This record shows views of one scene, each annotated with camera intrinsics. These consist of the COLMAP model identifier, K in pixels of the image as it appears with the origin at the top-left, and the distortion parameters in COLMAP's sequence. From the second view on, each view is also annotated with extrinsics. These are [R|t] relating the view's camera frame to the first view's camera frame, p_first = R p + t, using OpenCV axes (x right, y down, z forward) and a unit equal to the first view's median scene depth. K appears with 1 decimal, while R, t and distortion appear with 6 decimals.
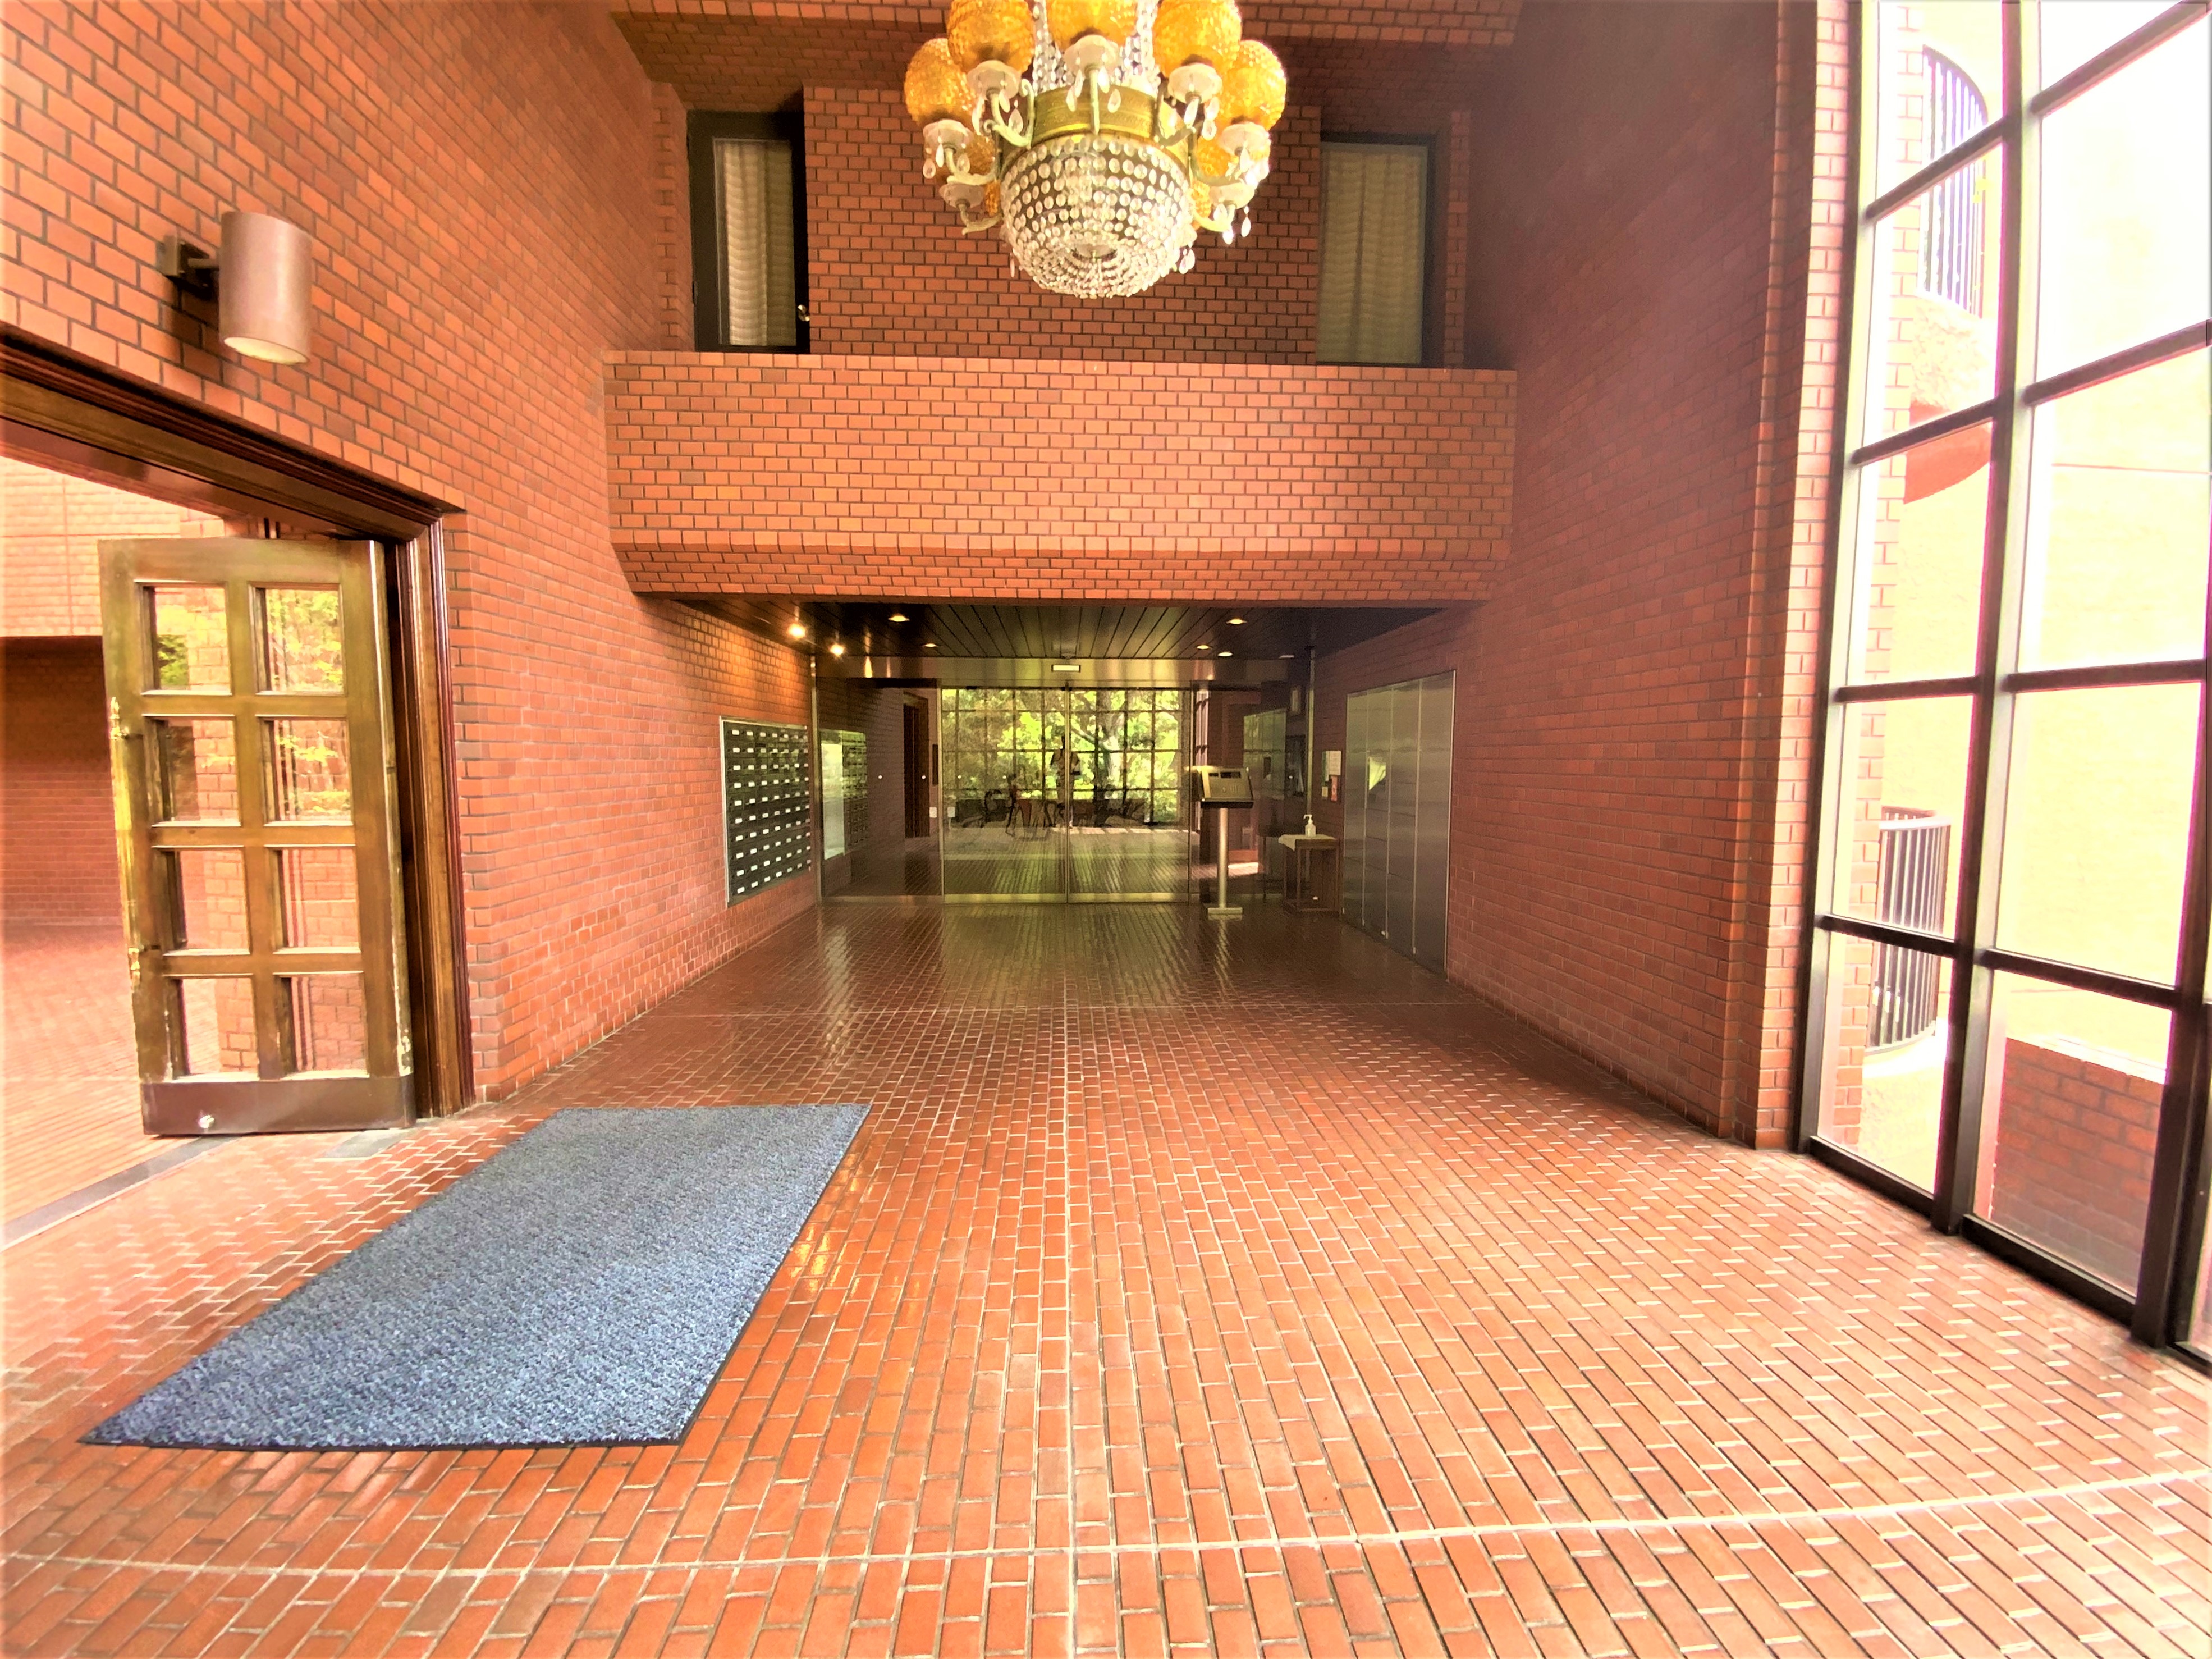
lens RADIAL K [[917.2, 0, 1106.0], [0, 917.2, 829.5], [0, 0, 1]] dist [0.020981, -0.018645]
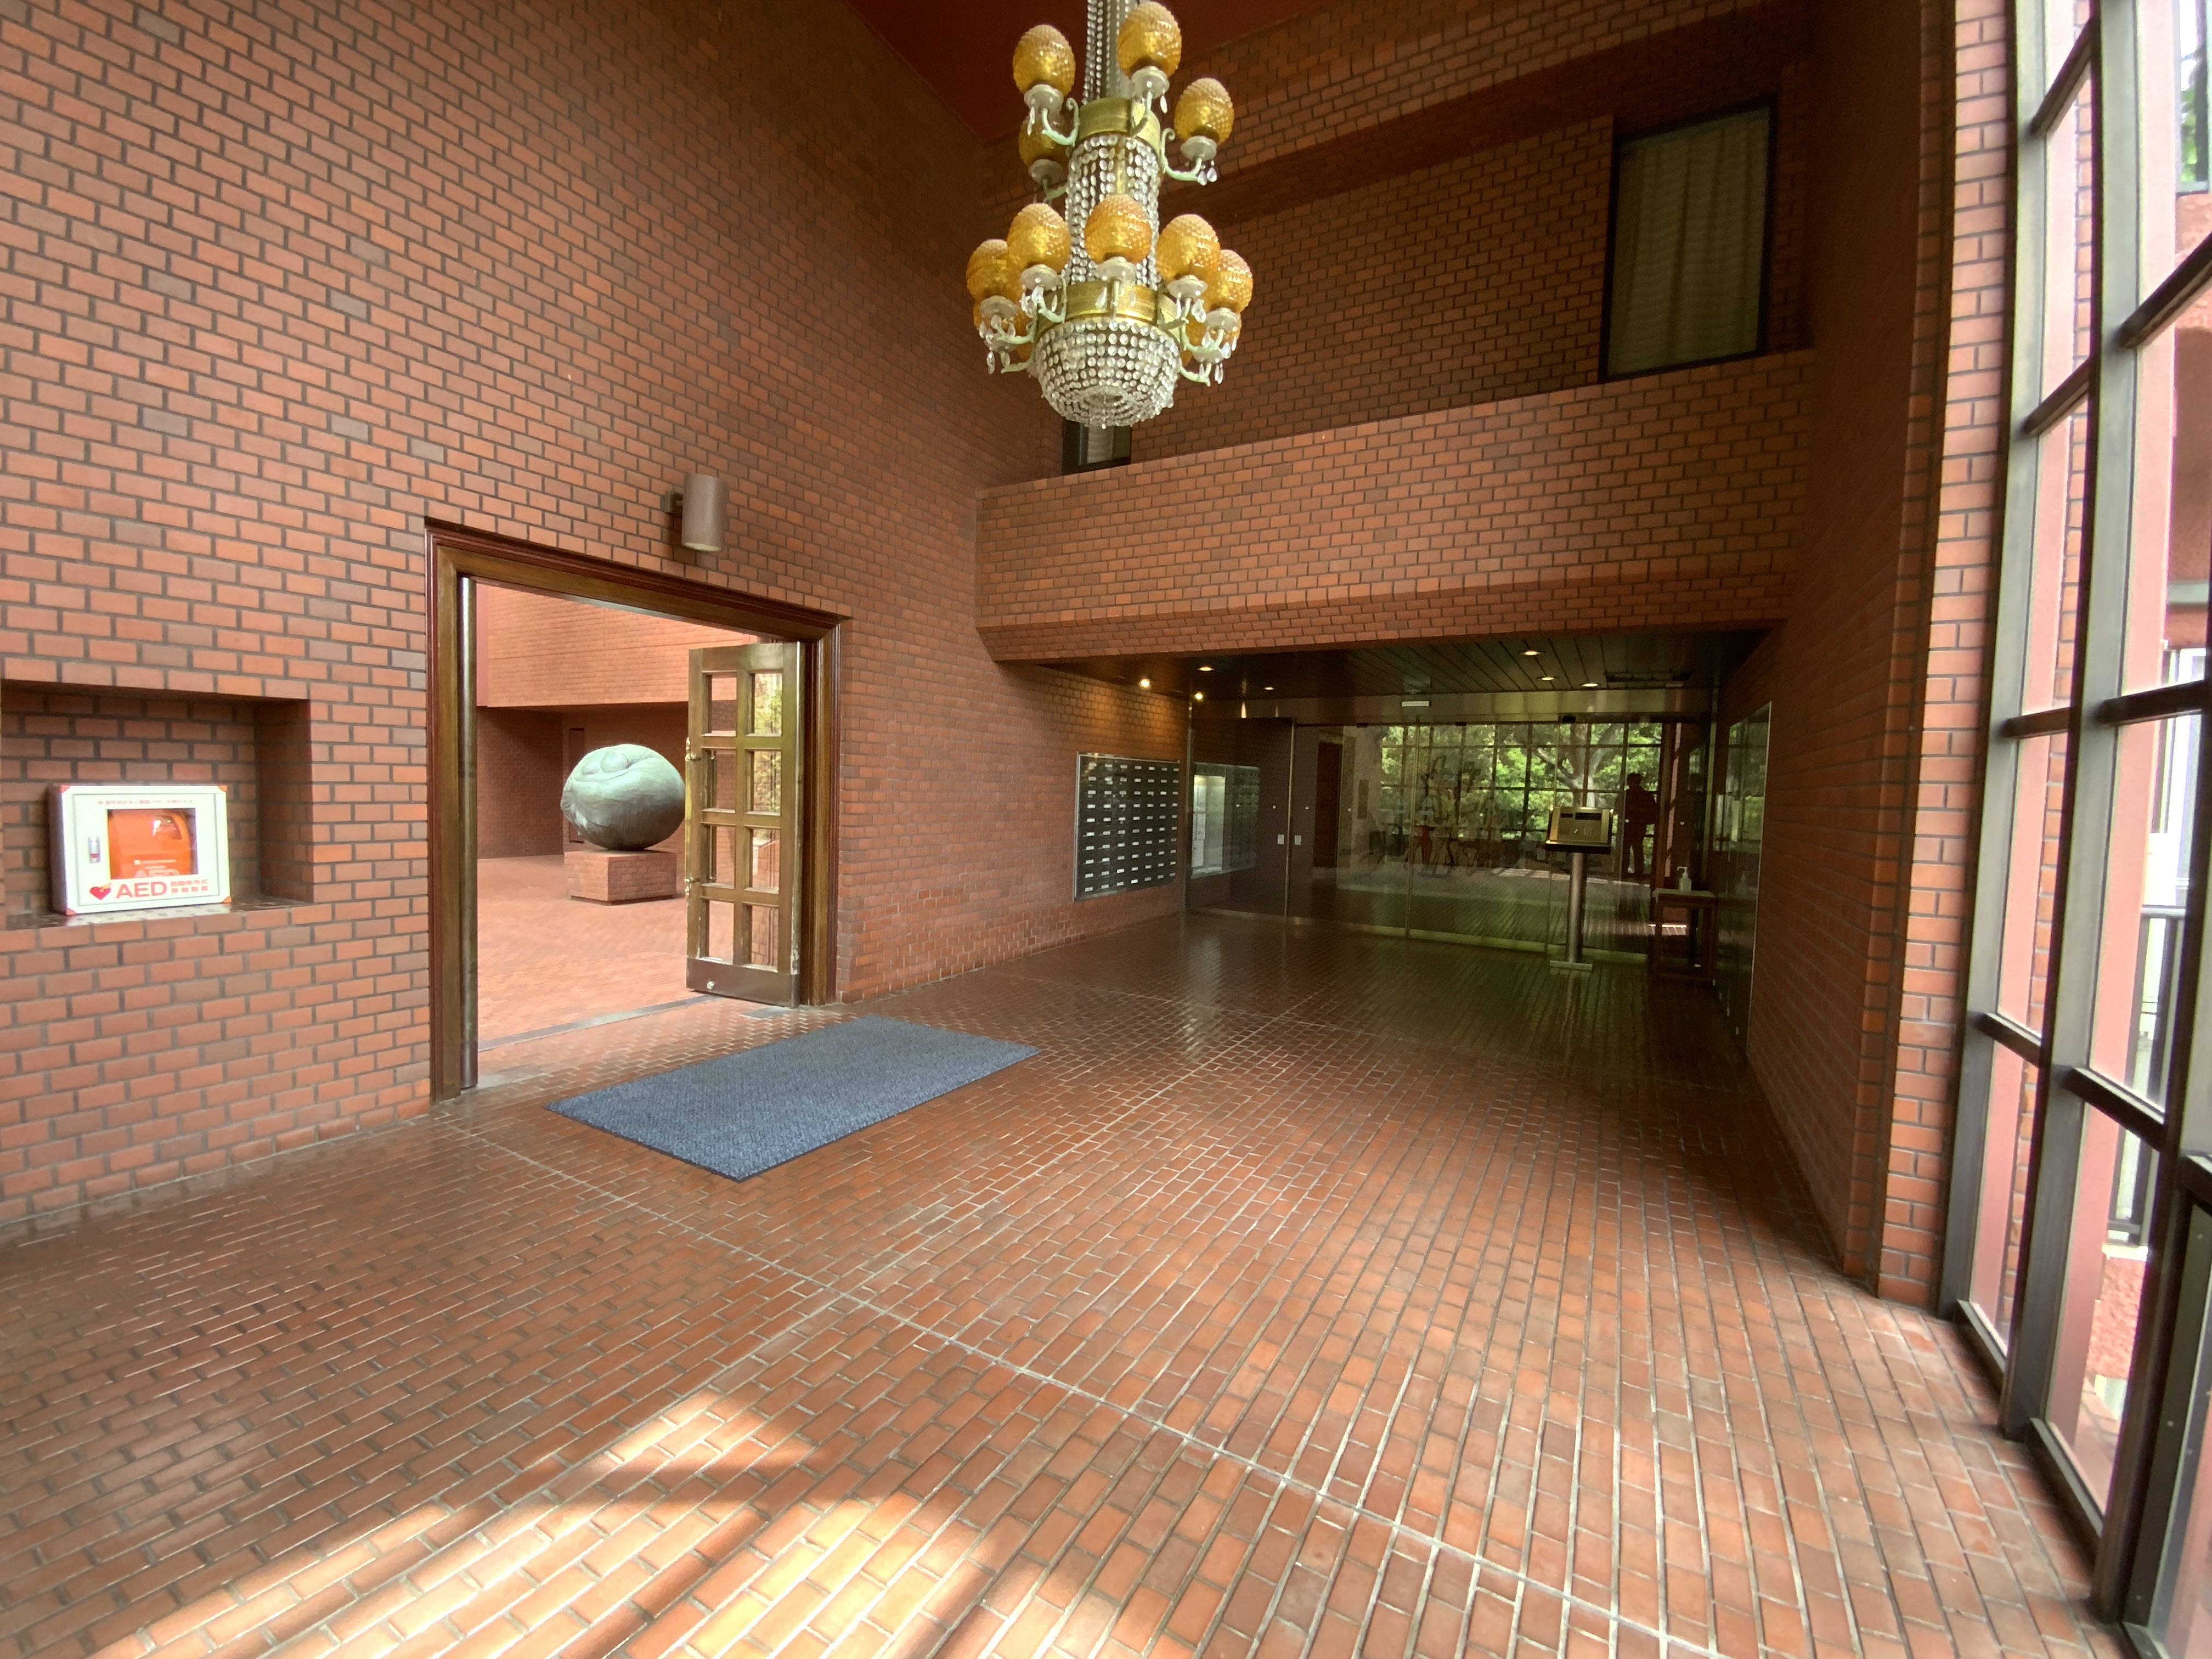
lens RADIAL K [[896.5, 0, 1108.7], [0, 896.5, 826.6], [0, 0, 1]] dist [0.028973, -0.021406]
pose [[0.840906, 0.049237, -0.538936, 0.493337], [-0.071477, 0.997233, -0.020419, 0.005892], [0.536440, 0.055692, 0.842099, -0.026343]]
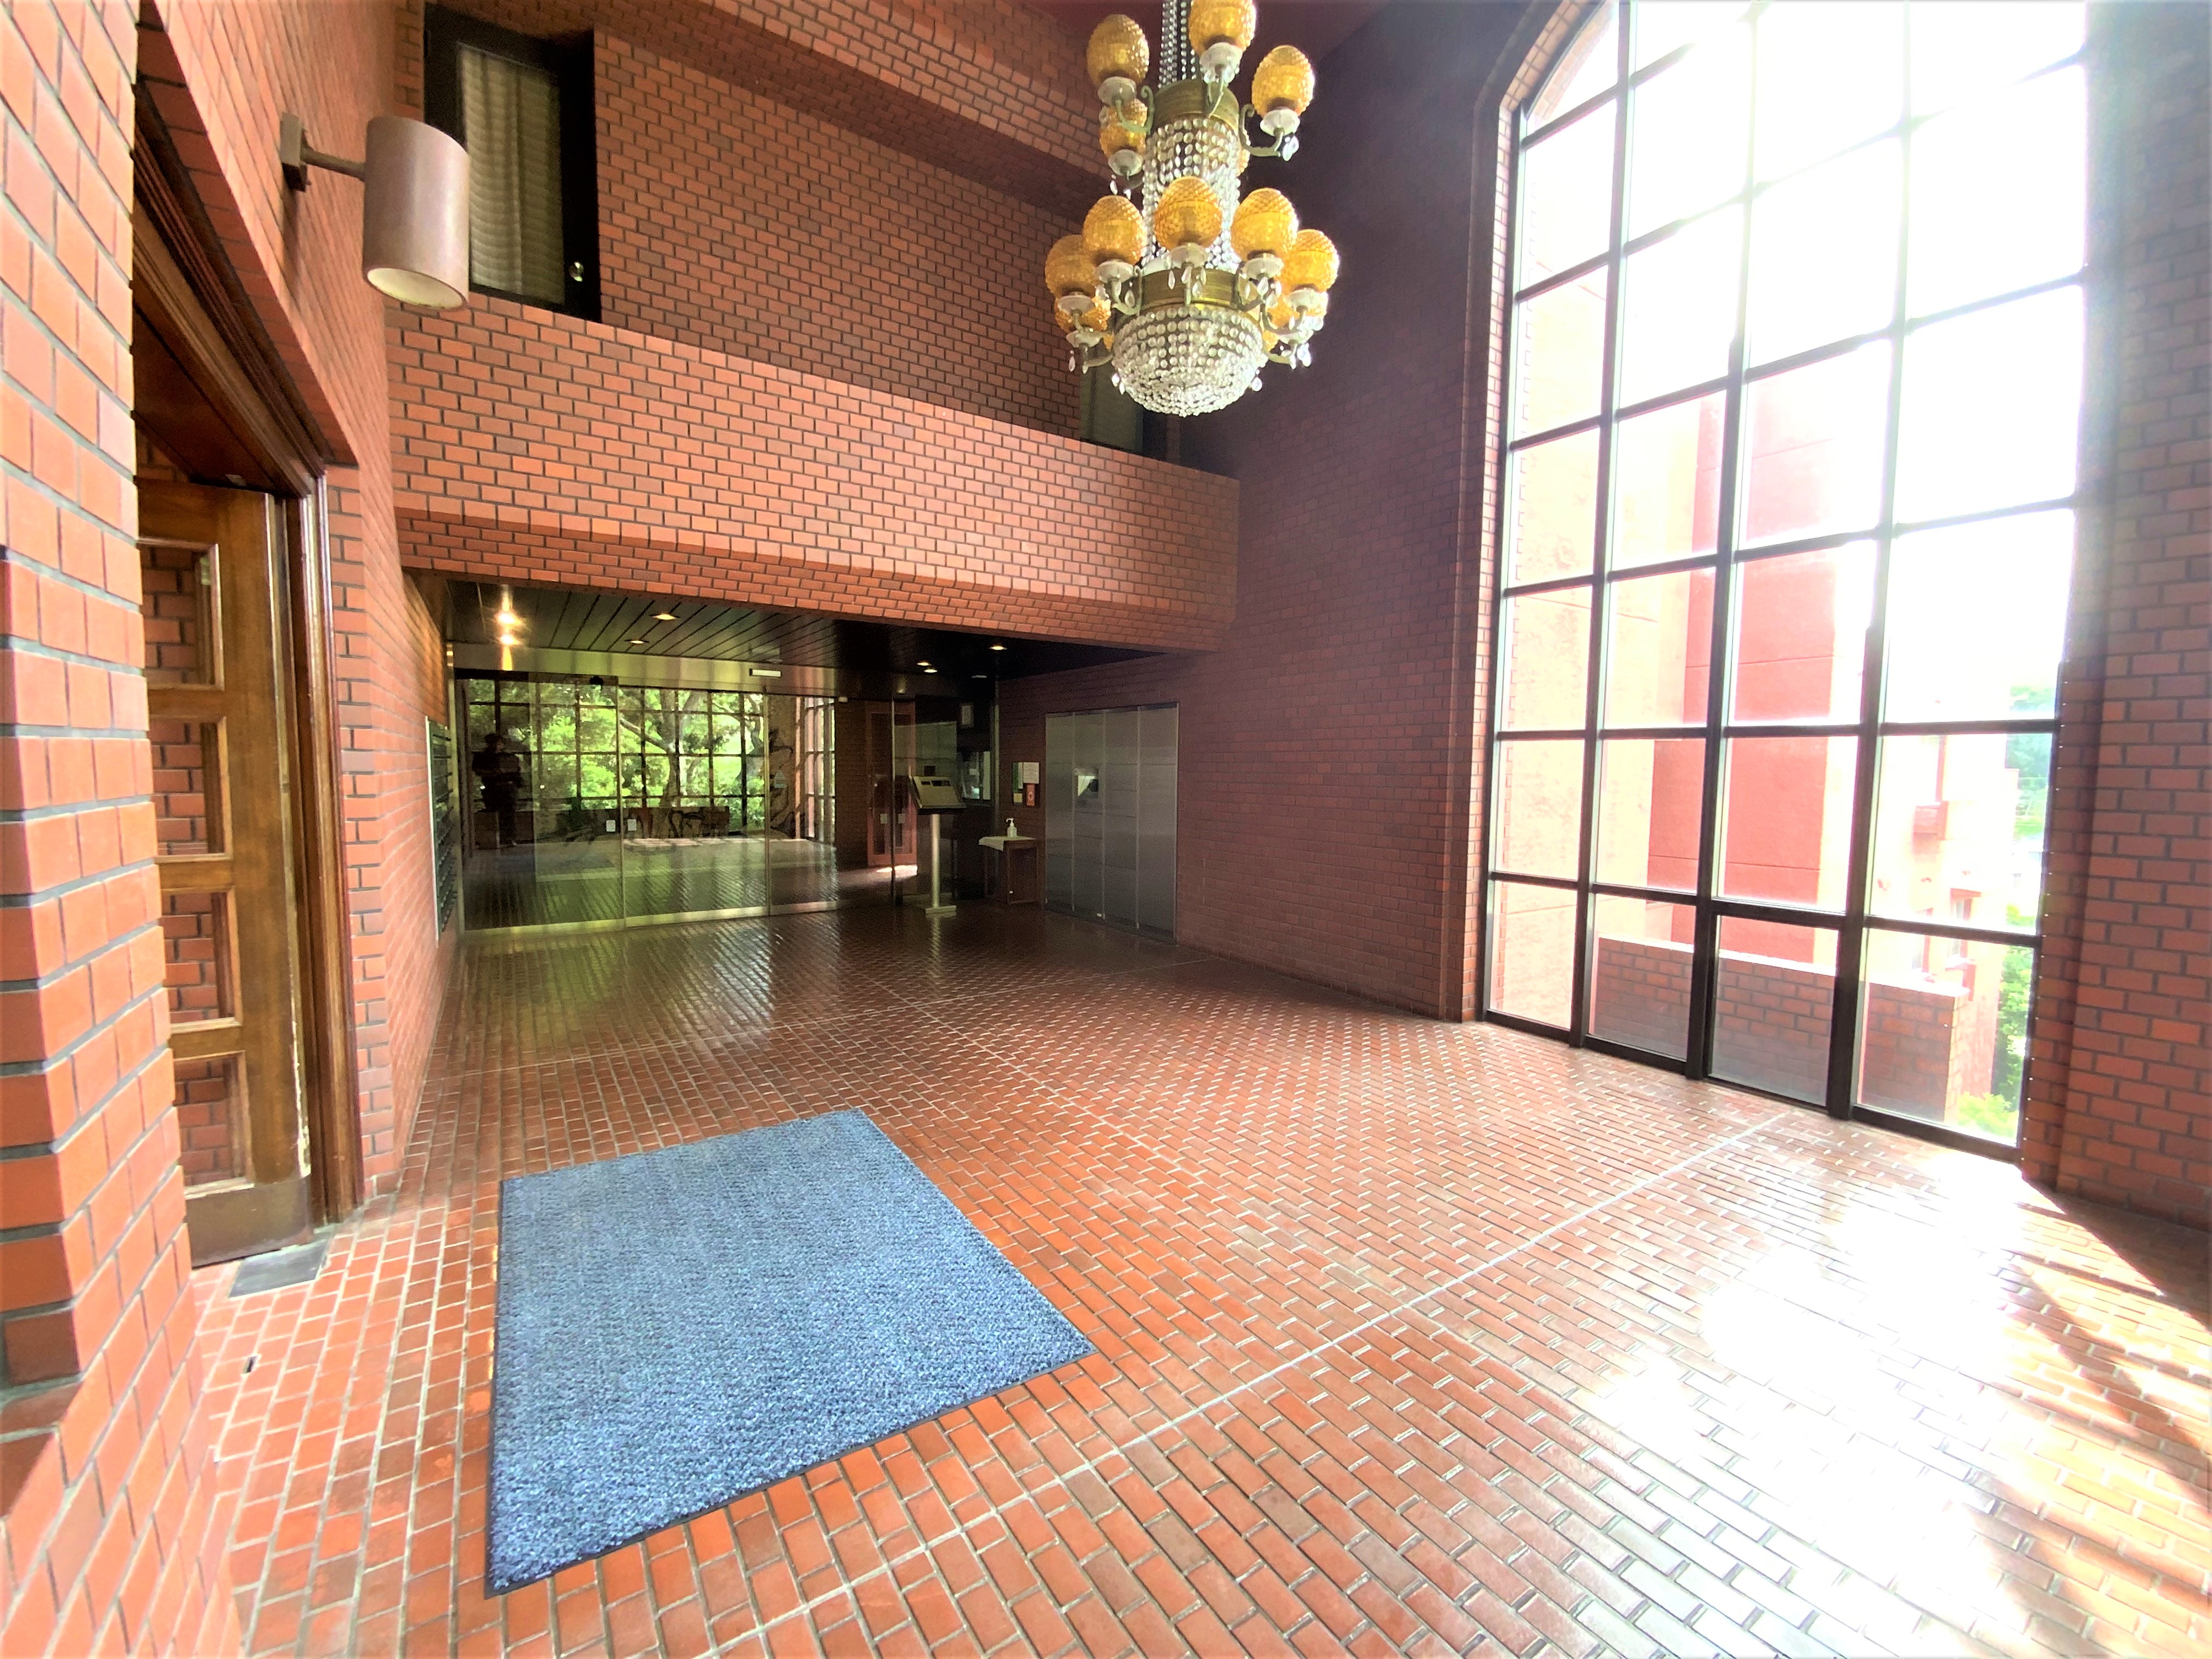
lens RADIAL K [[896.5, 0, 1108.7], [0, 896.5, 826.6], [0, 0, 1]] dist [0.028973, -0.021406]
pose [[0.857782, -0.028586, 0.513219, -0.534667], [0.032464, 0.999472, 0.001411, -0.008813], [-0.512988, 0.015450, 0.858257, -0.014035]]
